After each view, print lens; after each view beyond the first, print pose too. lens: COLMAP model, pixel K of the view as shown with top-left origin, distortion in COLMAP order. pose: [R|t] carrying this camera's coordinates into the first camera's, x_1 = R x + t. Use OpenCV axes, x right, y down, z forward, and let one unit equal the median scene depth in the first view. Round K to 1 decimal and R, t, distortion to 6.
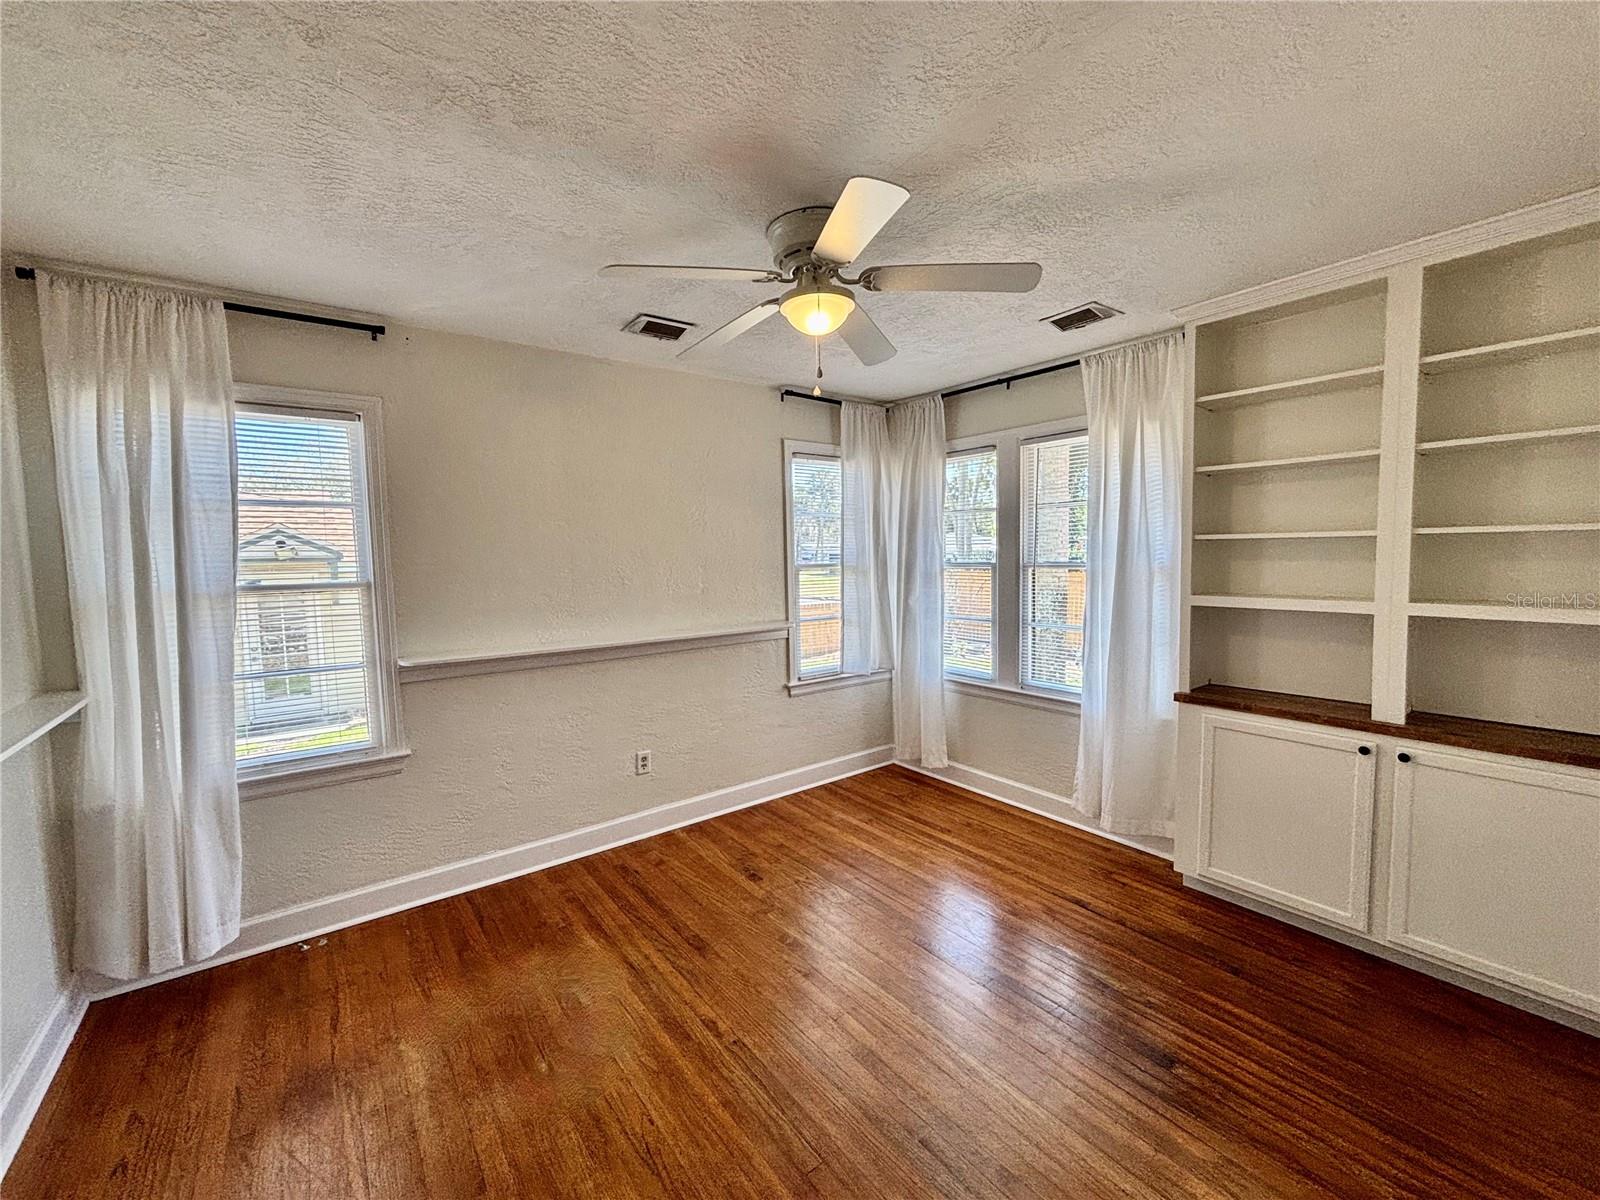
lens RADIAL K [[654.3, 0, 792.2], [0, 654.3, 600.7], [0, 0, 1]] dist [0.016328, 0.000126]
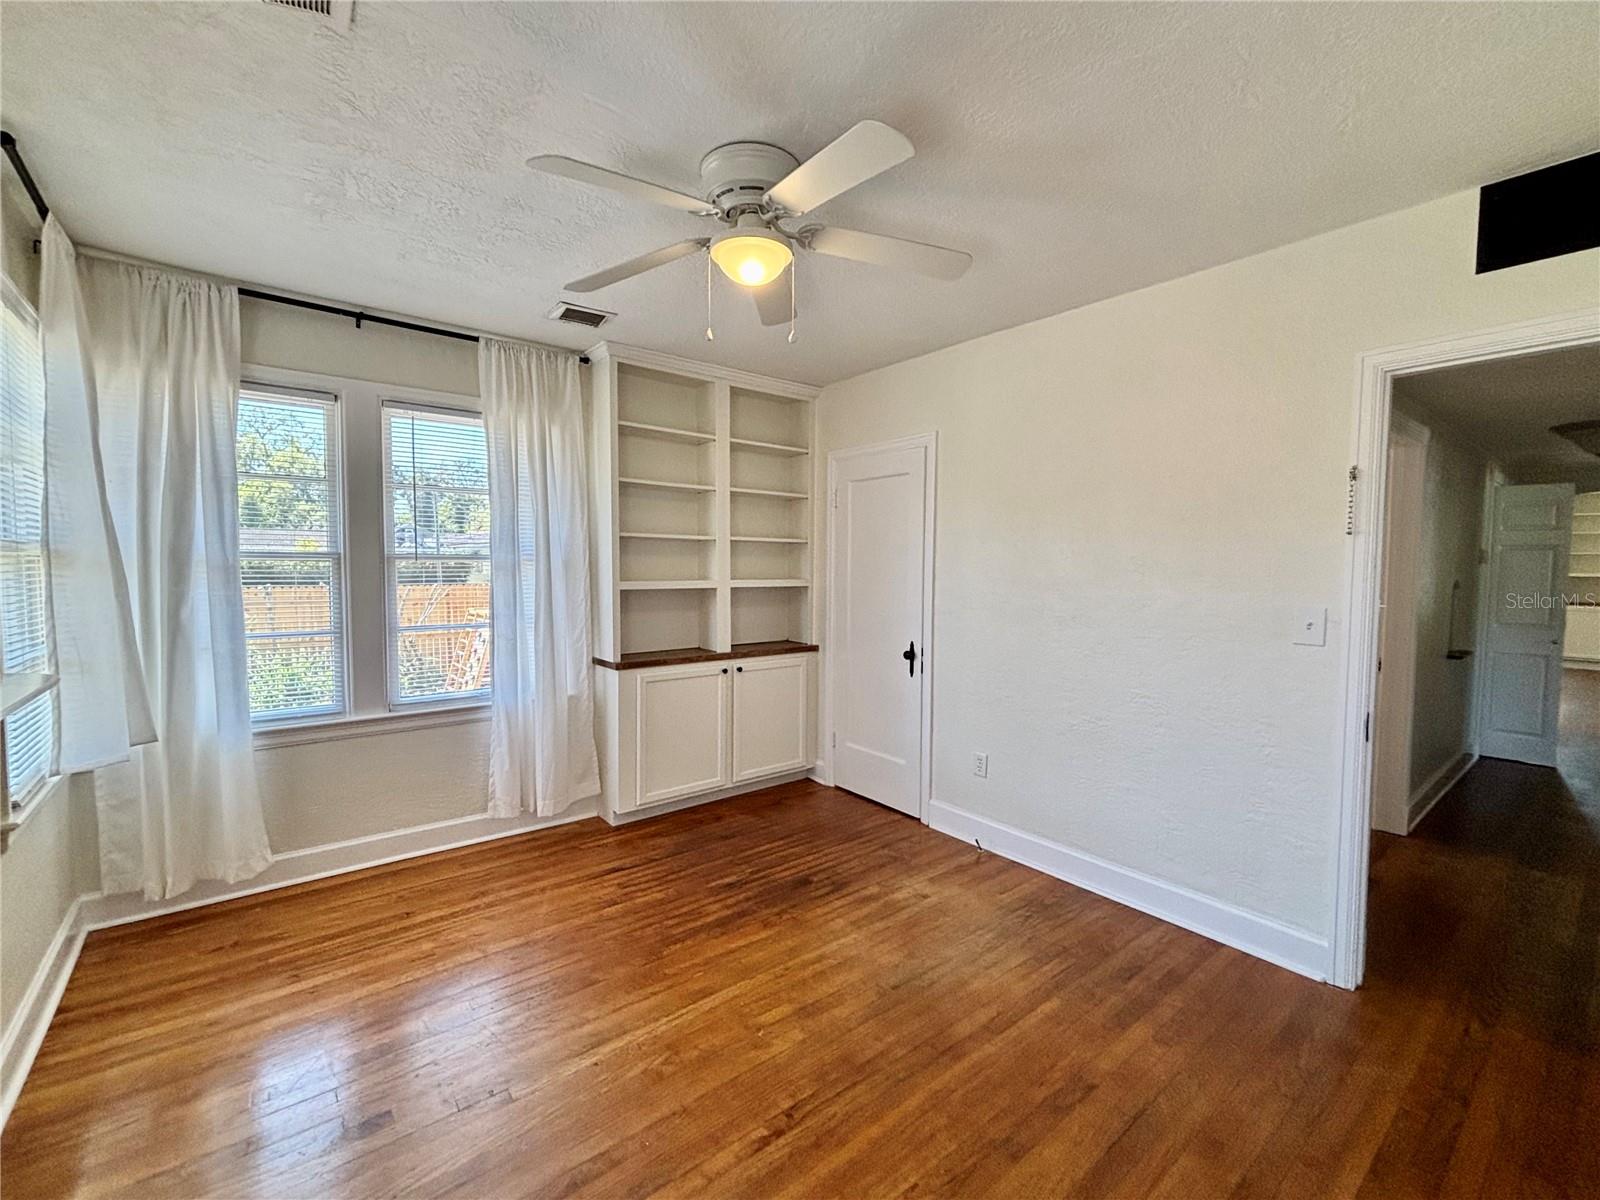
lens RADIAL K [[677.8, 0, 800.0], [0, 677.8, 600.0], [0, 0, 1]] dist [-0.000263, 0.000187]
pose [[-0.024569, -0.033250, 0.999145, -0.560374], [0.069491, 0.996972, 0.034886, 0.005568], [-0.997280, 0.070289, -0.022184, 0.598916]]
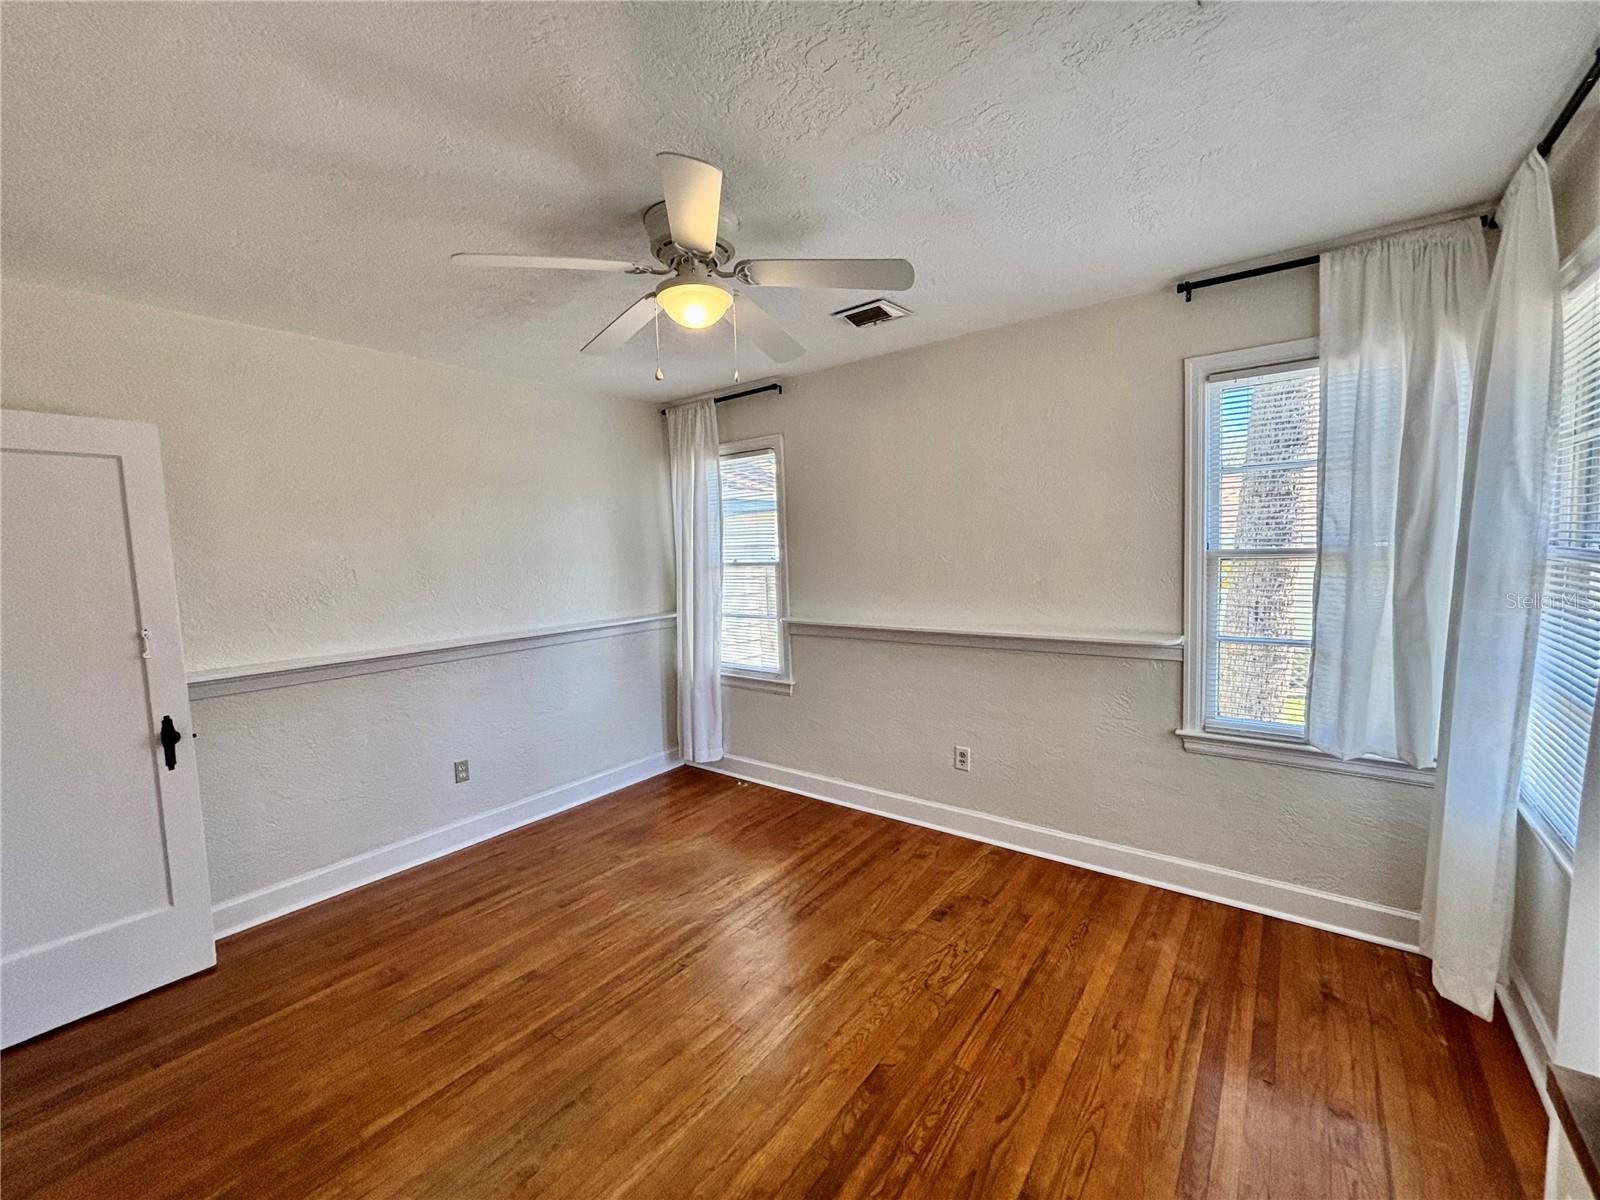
lens RADIAL K [[663.9, 0, 800.0], [0, 663.9, 600.0], [0, 0, 1]] dist [-0.001343, -0.000209]
pose [[0.254393, 0.086740, -0.963203, 0.658708], [-0.042770, 0.996004, 0.078398, -0.049968], [0.966155, 0.021252, 0.257086, 0.551096]]
